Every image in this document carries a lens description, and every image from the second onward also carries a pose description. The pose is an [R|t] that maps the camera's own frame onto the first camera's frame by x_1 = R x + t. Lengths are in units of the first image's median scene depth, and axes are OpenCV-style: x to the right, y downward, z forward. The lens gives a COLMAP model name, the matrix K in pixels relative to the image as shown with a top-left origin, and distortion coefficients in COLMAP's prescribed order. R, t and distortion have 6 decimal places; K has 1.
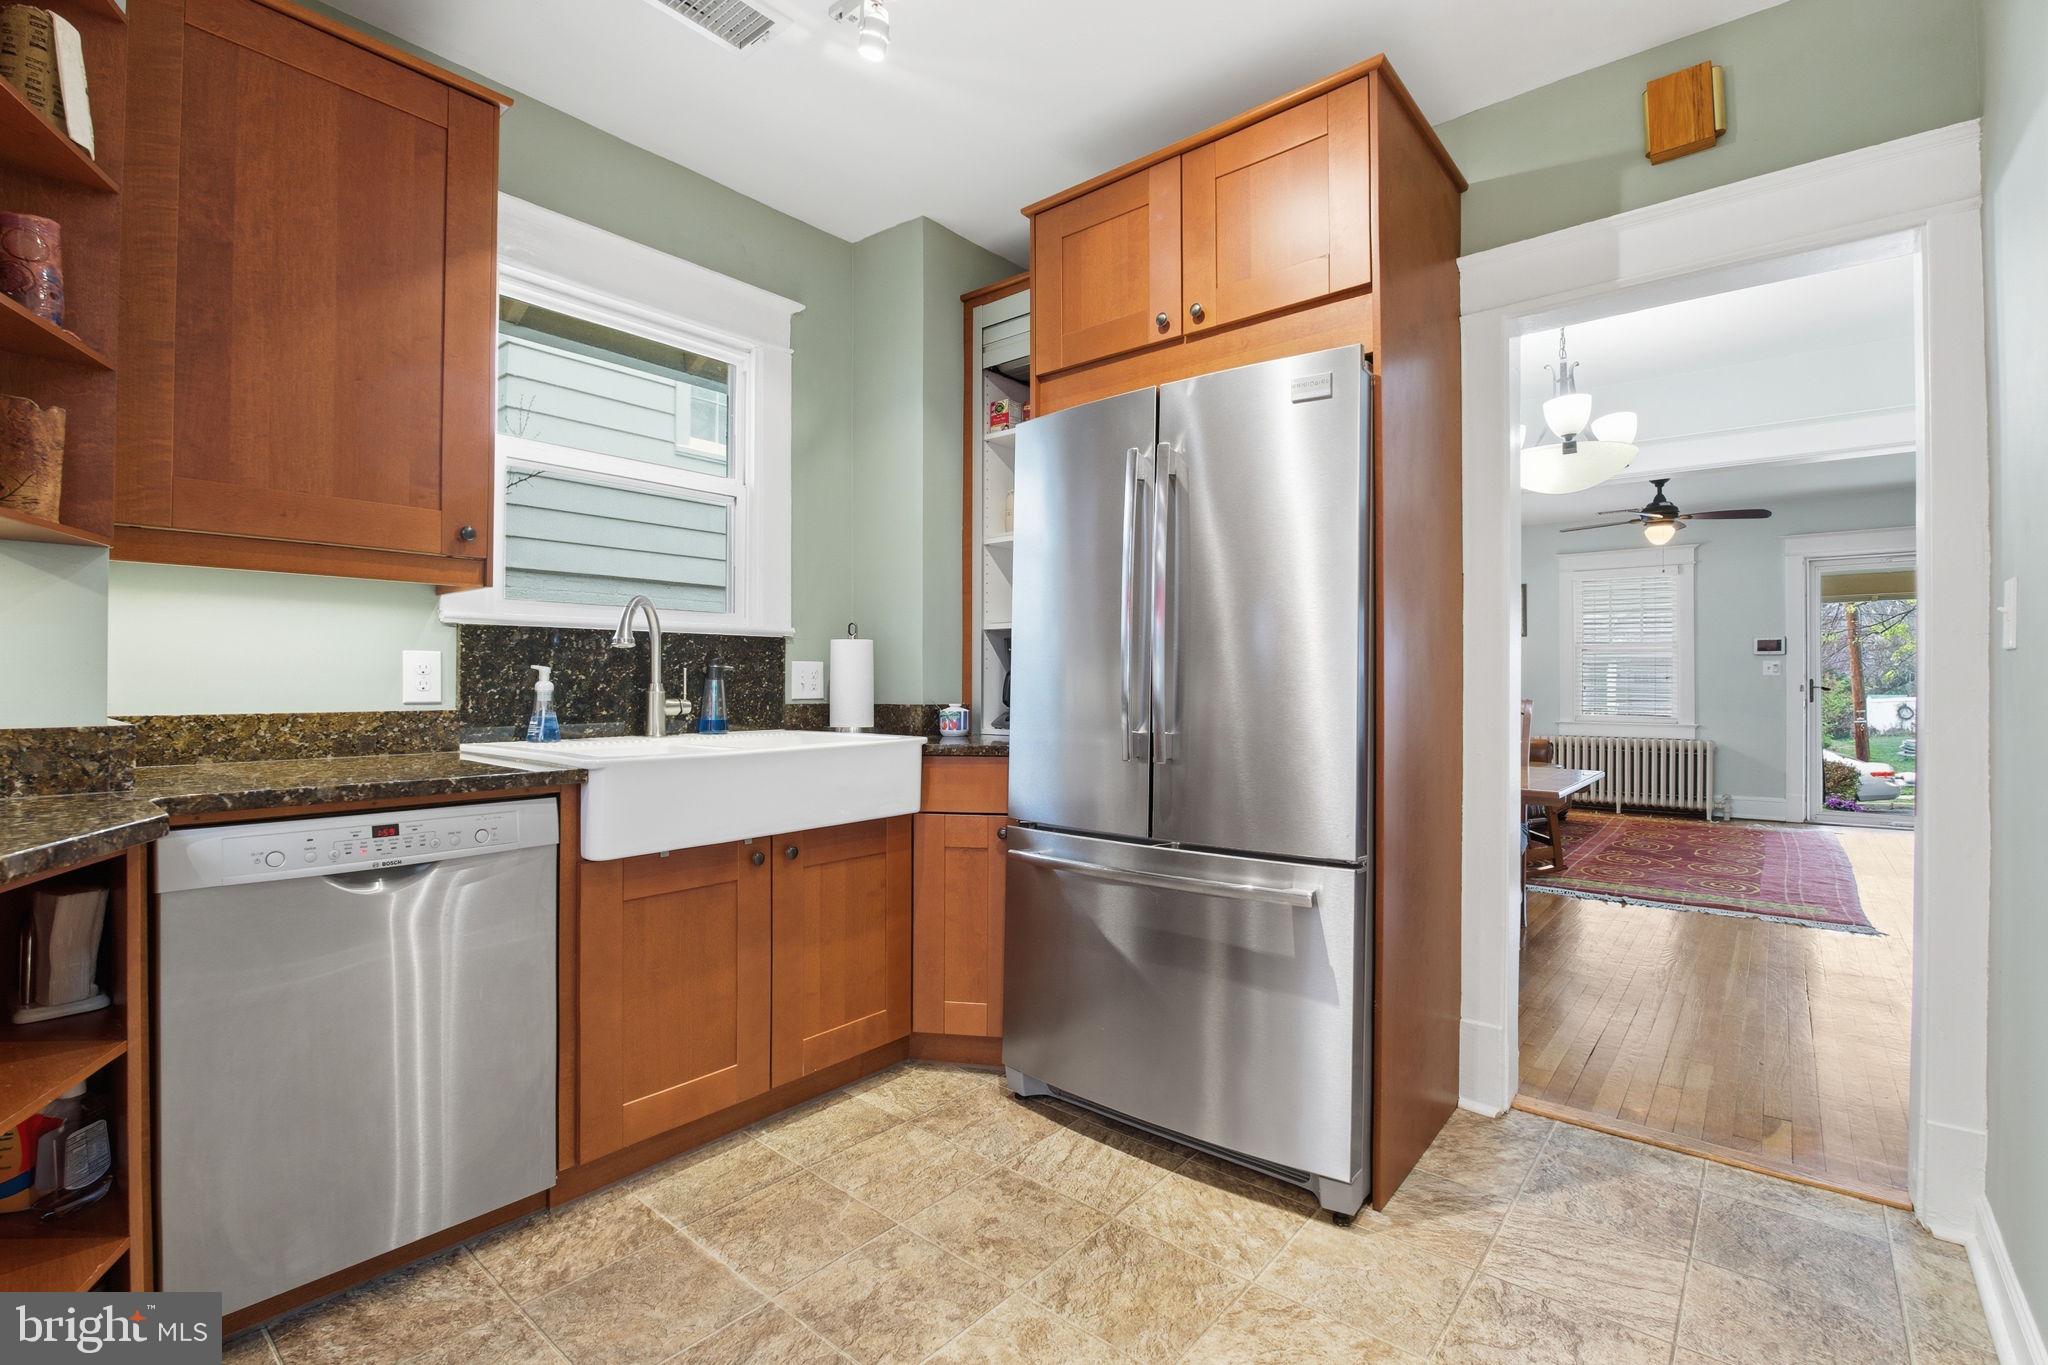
lens RADIAL K [[922.4, 0, 1013.0], [0, 922.4, 680.5], [0, 0, 1]] dist [-0.019449, 0.000741]
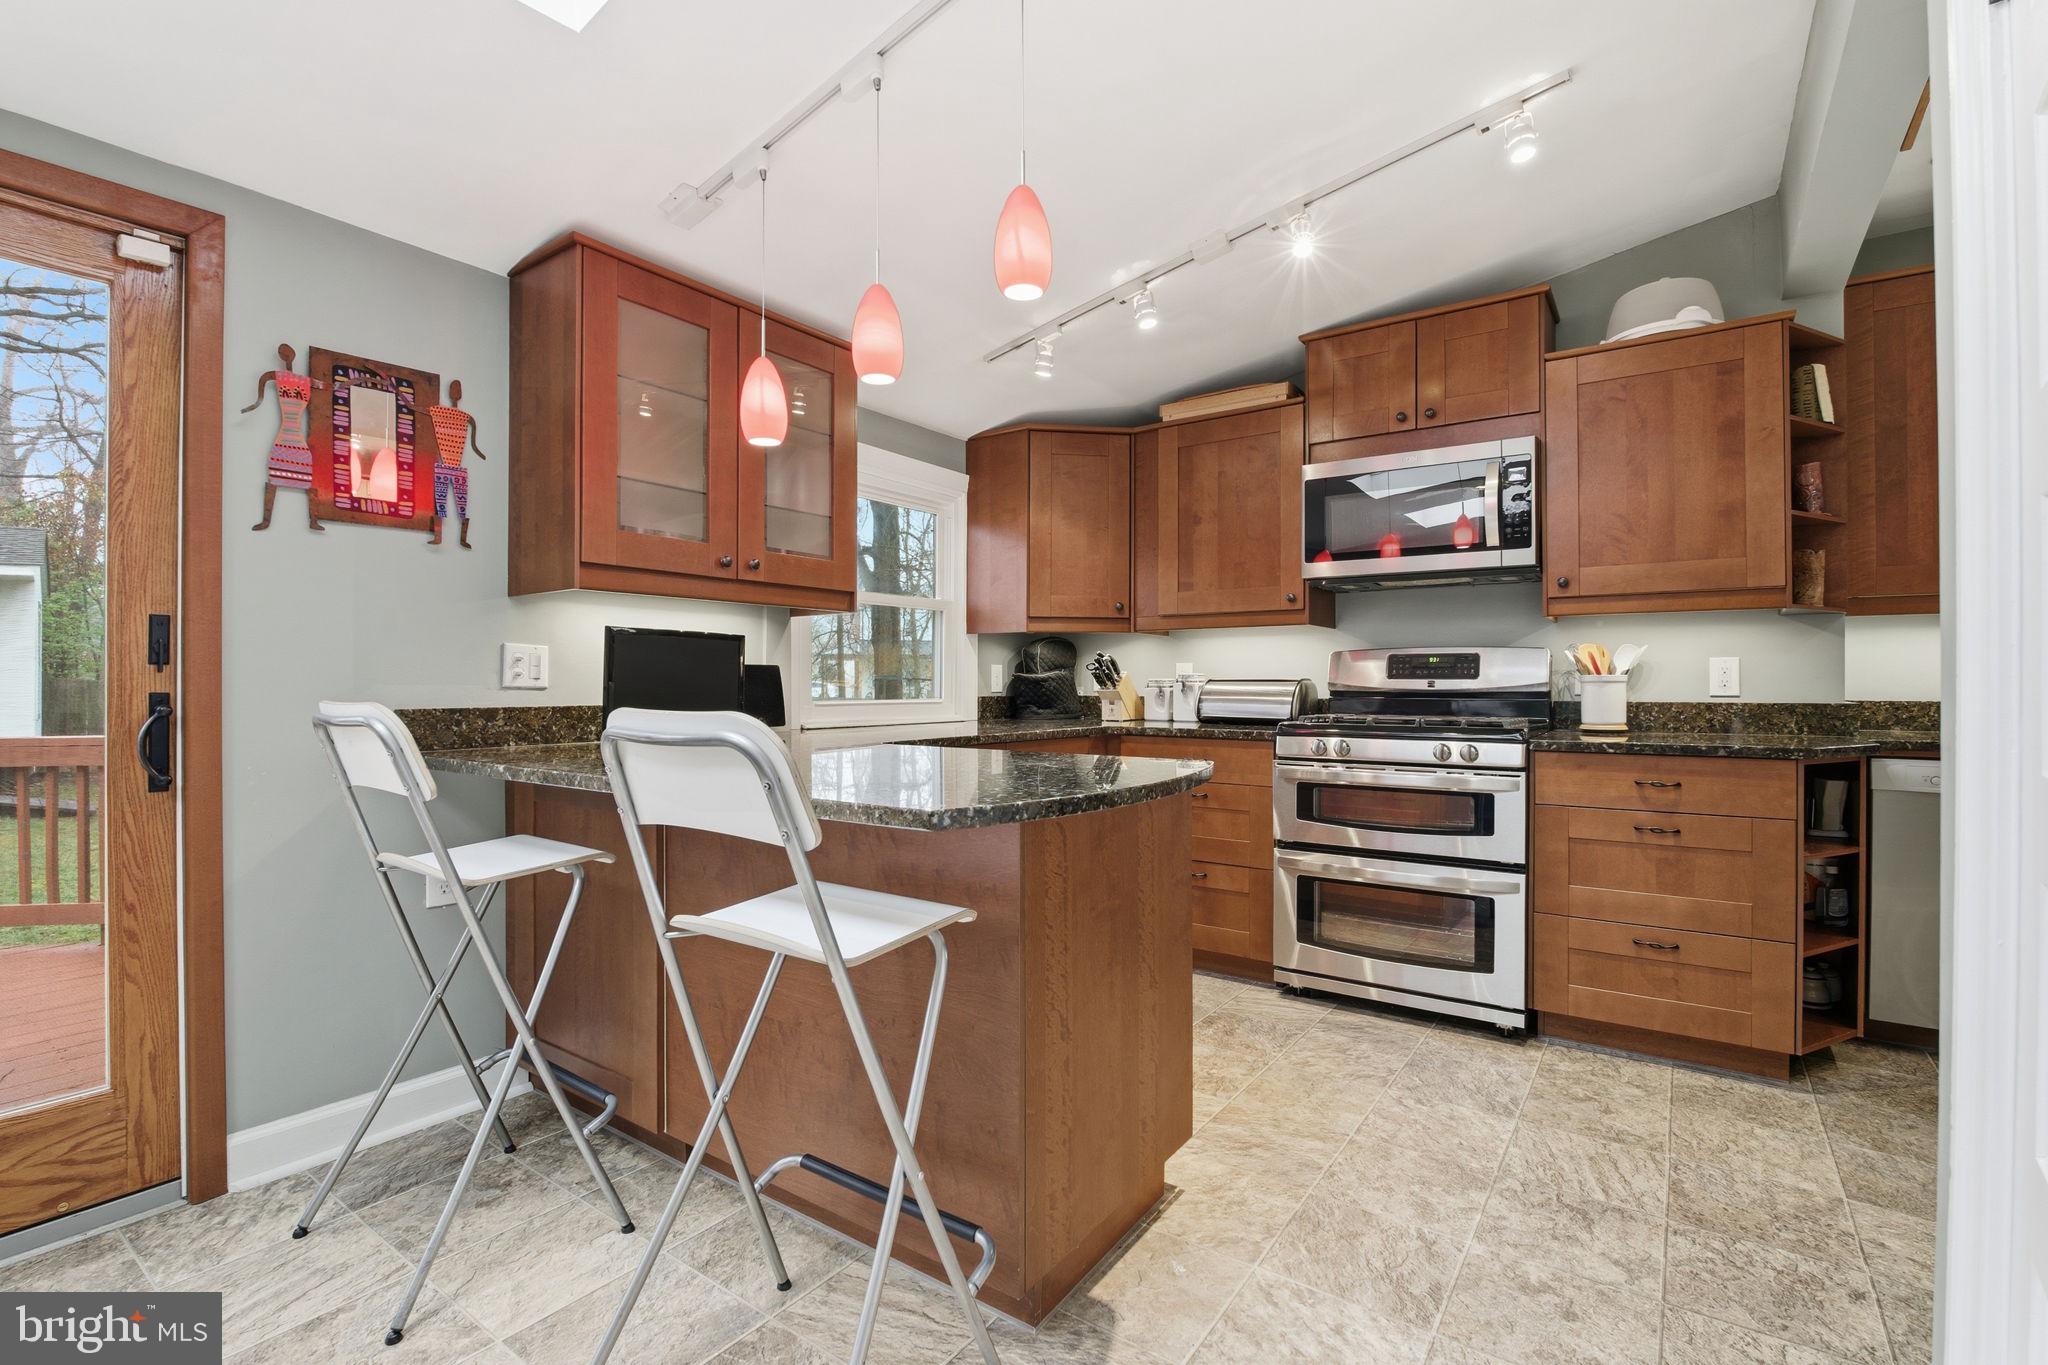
lens RADIAL K [[922.4, 0, 1013.0], [0, 922.4, 680.5], [0, 0, 1]] dist [-0.019449, 0.000741]
pose [[0.078224, -0.005463, -0.996921, 0.854074], [0.002640, 0.999983, -0.005272, 0.005603], [0.996932, -0.002220, 0.078237, -0.990494]]
